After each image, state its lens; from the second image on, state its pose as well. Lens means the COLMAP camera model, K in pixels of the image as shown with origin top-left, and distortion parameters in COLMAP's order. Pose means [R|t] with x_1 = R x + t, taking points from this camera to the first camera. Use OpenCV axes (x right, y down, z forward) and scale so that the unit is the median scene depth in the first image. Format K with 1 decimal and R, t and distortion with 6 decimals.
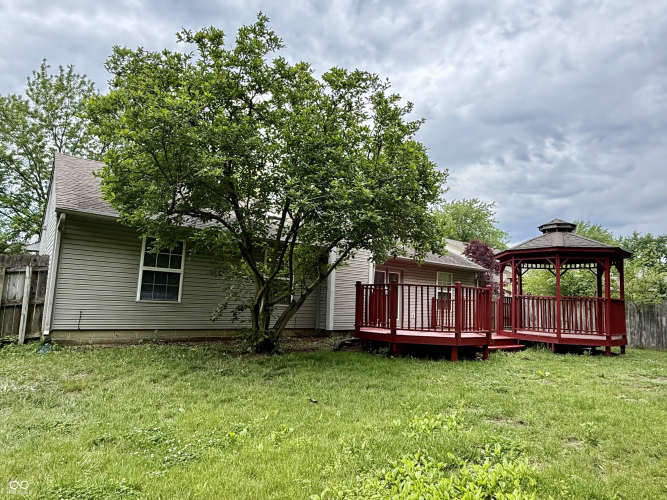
lens RADIAL K [[422.8, 0, 333.6], [0, 422.8, 256.5], [0, 0, 1]] dist [0.025955, 0.001430]
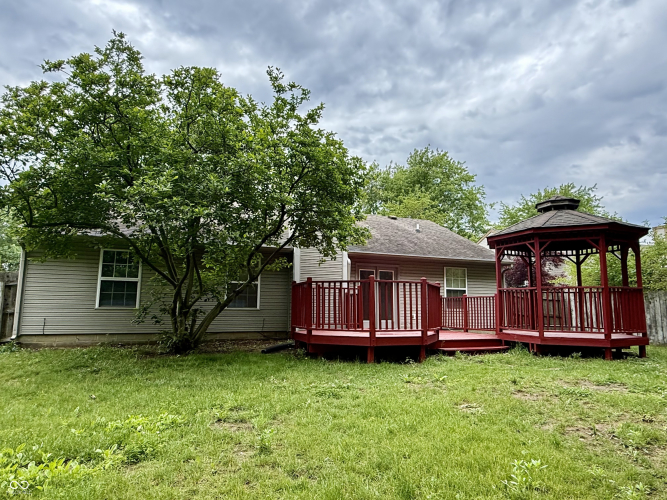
lens RADIAL K [[408.7, 0, 333.5], [0, 408.7, 250.0], [0, 0, 1]] dist [0.005804, 0.000528]
pose [[0.958060, -0.070899, -0.277658, 0.322419], [0.062140, 0.997256, -0.040228, 0.024618], [0.279749, 0.021287, 0.959837, 0.098606]]
